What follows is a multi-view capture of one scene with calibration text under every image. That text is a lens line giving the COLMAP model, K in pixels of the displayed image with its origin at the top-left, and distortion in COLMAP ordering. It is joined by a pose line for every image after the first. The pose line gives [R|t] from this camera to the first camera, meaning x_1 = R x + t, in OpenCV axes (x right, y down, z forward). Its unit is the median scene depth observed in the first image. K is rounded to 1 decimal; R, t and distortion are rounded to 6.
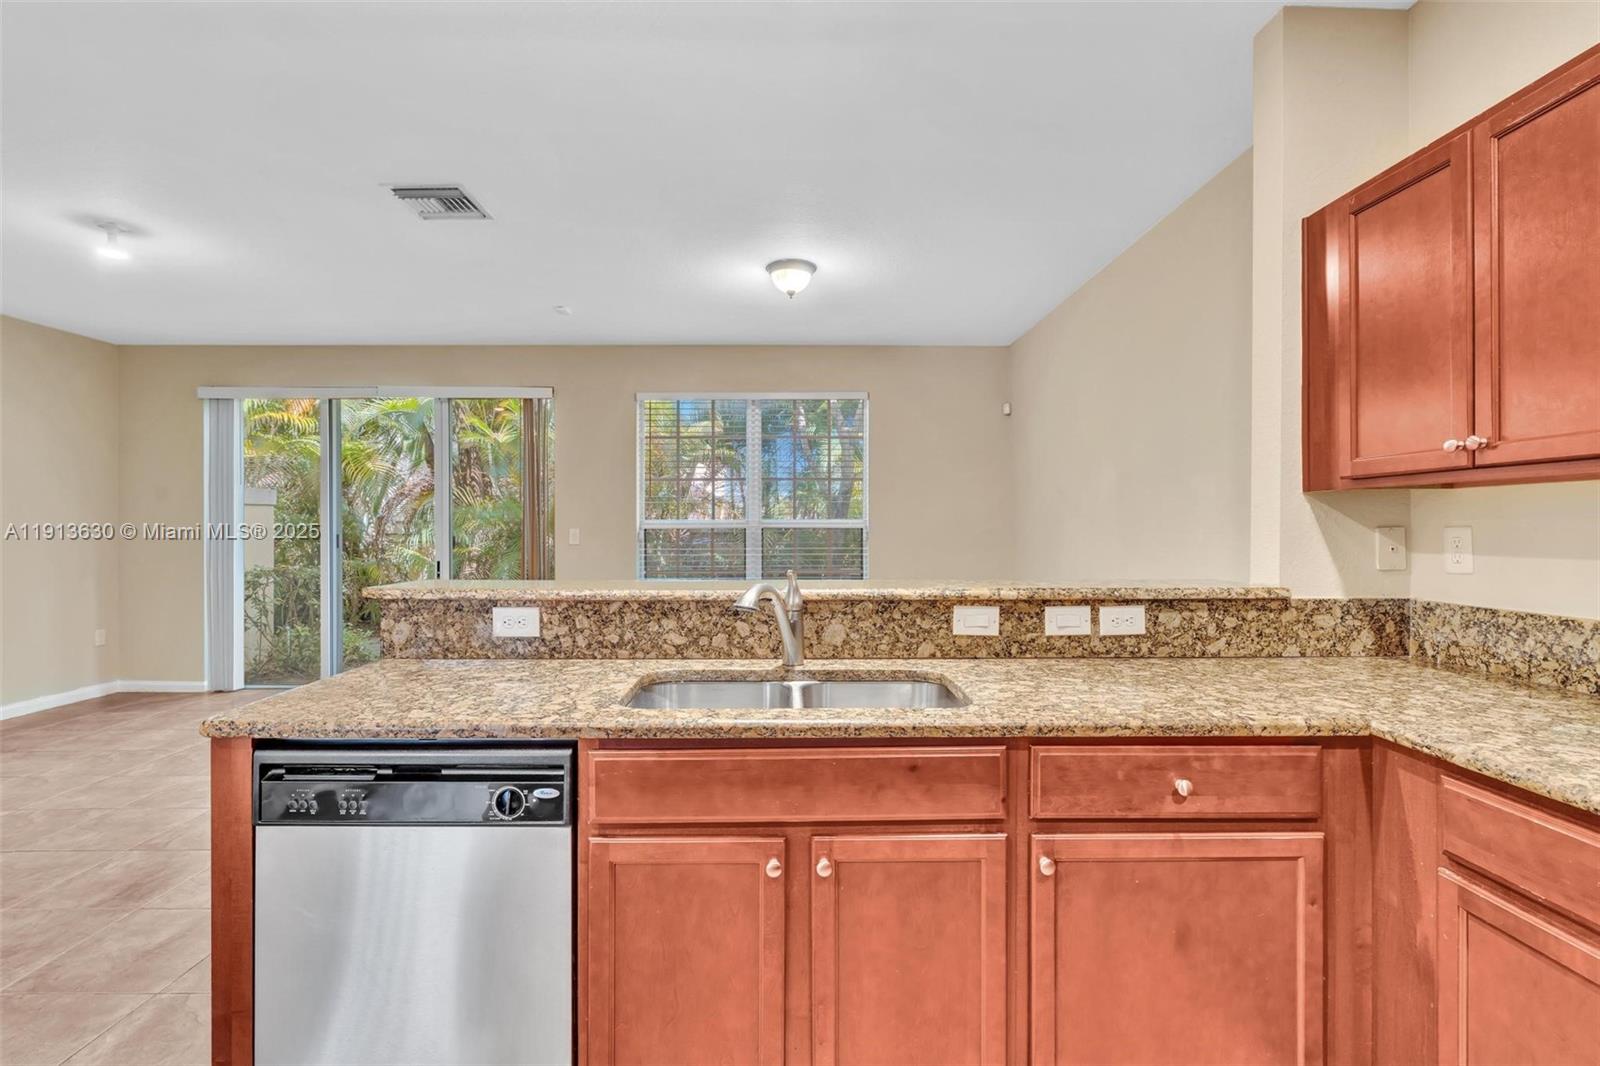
lens RADIAL K [[724.2, 0, 797.6], [0, 724.2, 529.1], [0, 0, 1]] dist [-0.003809, -0.000111]
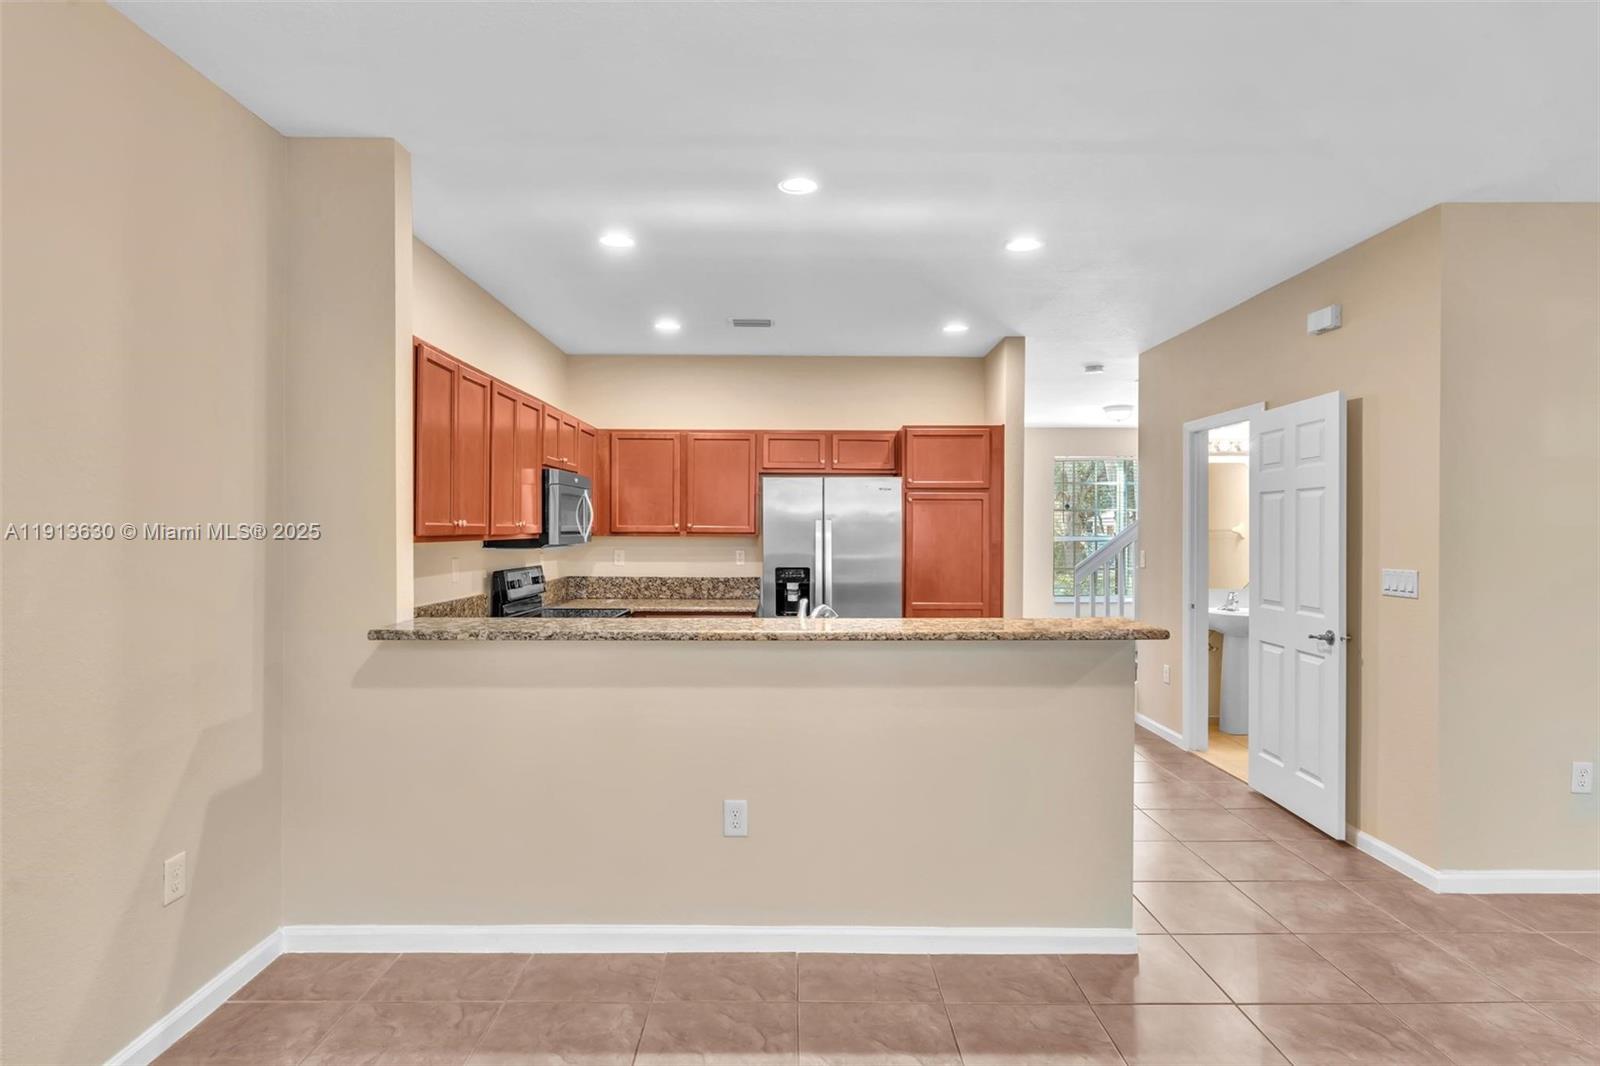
lens RADIAL K [[835.2, 0, 800.0], [0, 835.2, 533.0], [0, 0, 1]] dist [-0.001068, 0.000105]
pose [[-0.999995, -0.001941, 0.002599, -0.007183], [-0.001928, 0.999985, 0.005121, -0.080737], [-0.002609, 0.005116, -0.999984, 2.513527]]
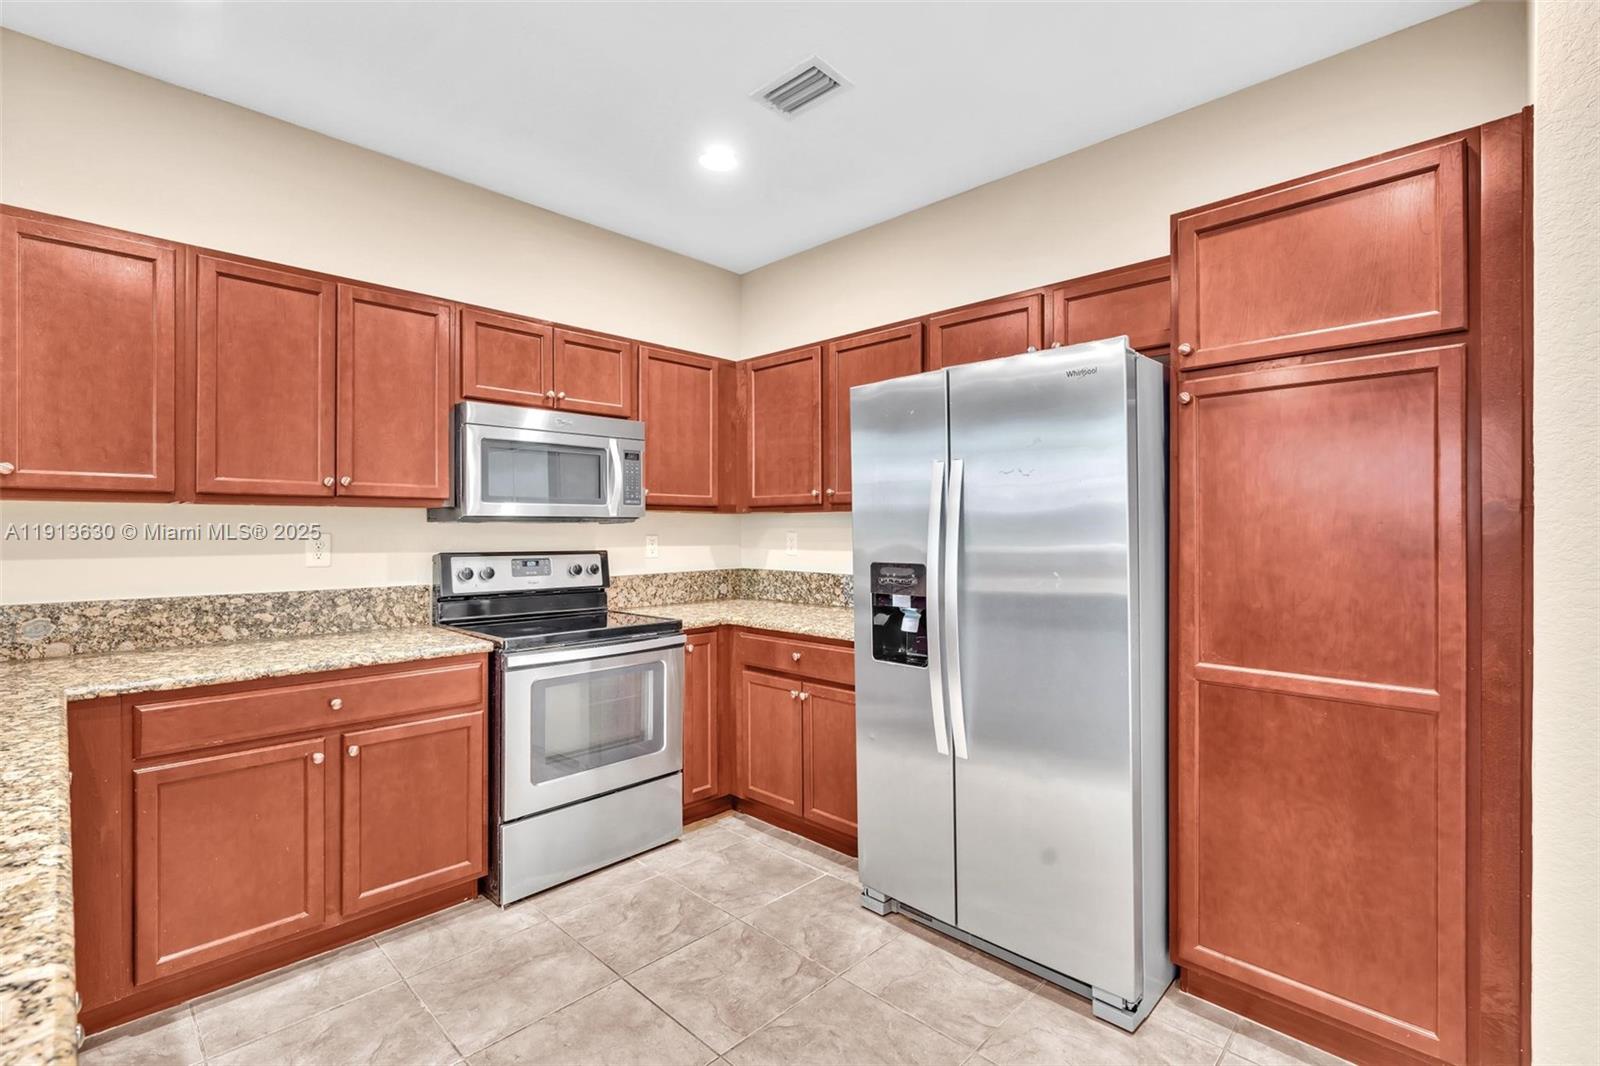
lens RADIAL K [[716.9, 0, 797.4], [0, 716.9, 532.4], [0, 0, 1]] dist [-0.005376, -0.000055]
pose [[-0.709456, 0.000622, 0.704750, -0.682091], [0.003720, 0.999989, 0.002863, -0.005956], [-0.704740, 0.004653, -0.709450, 0.682700]]
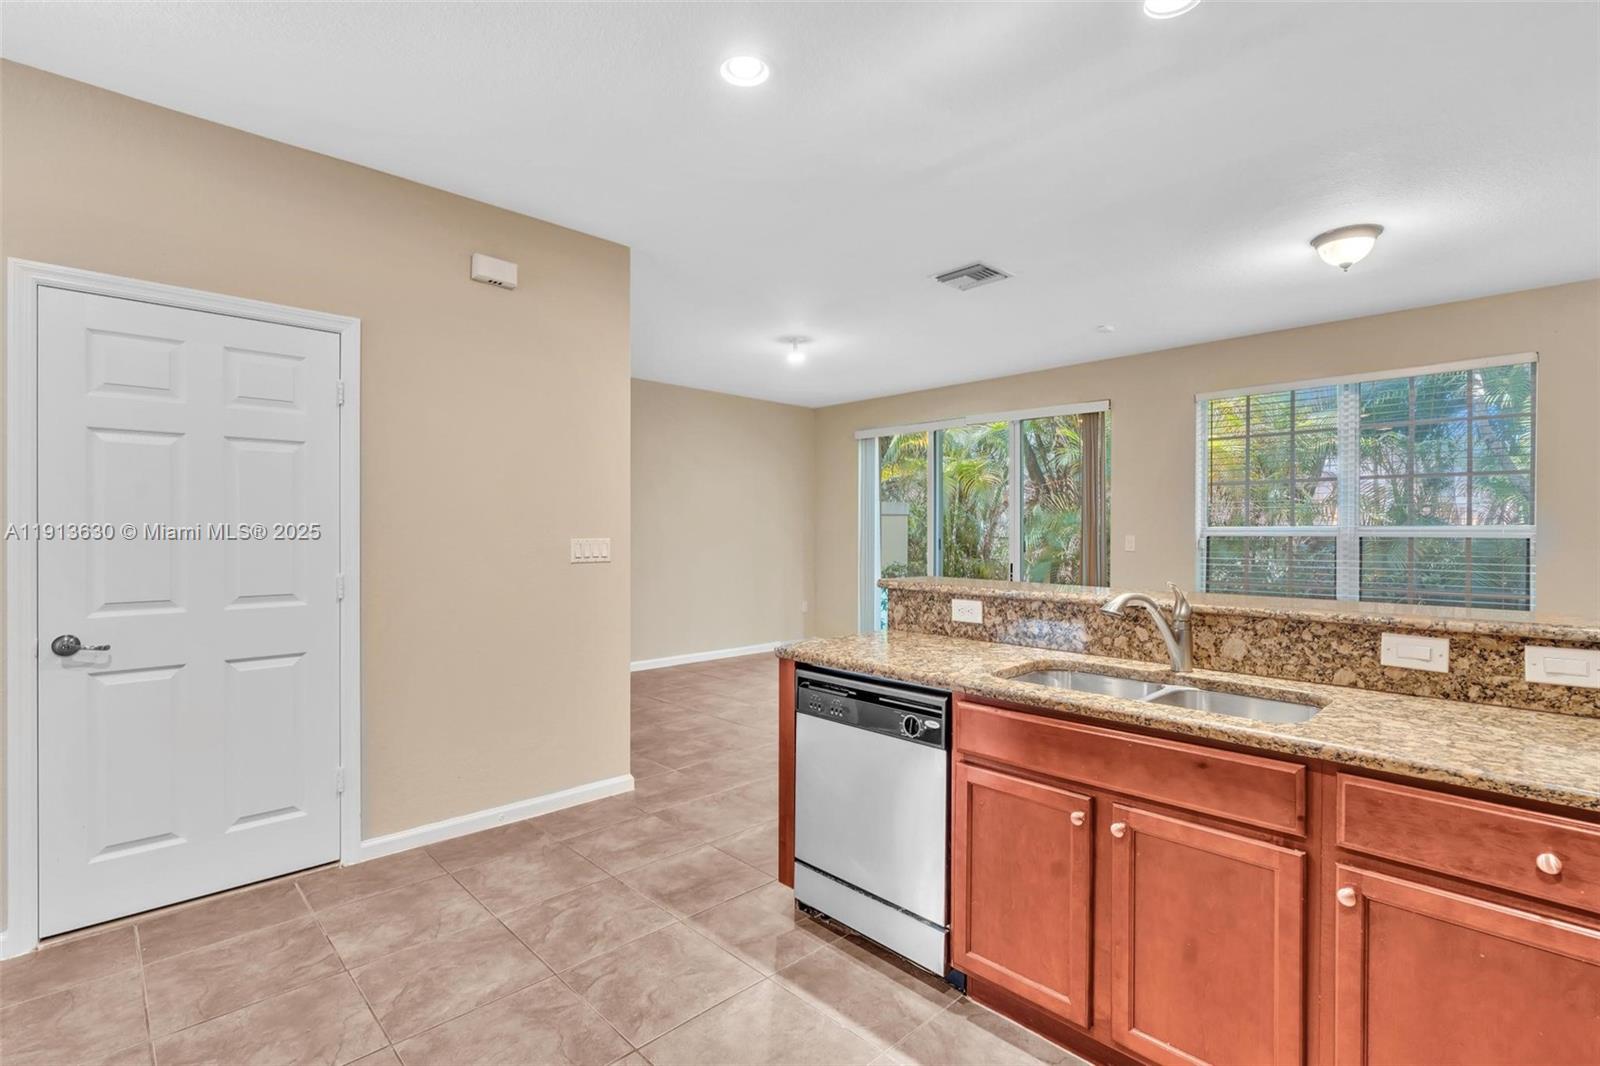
lens RADIAL K [[745.1, 0, 800.0], [0, 745.1, 533.0], [0, 0, 1]] dist [-0.012655, 0.009374]
pose [[0.684875, 0.005071, -0.728643, 0.392706], [-0.003905, 0.999987, 0.003289, -0.017778], [0.728650, 0.000592, 0.684886, -0.155936]]
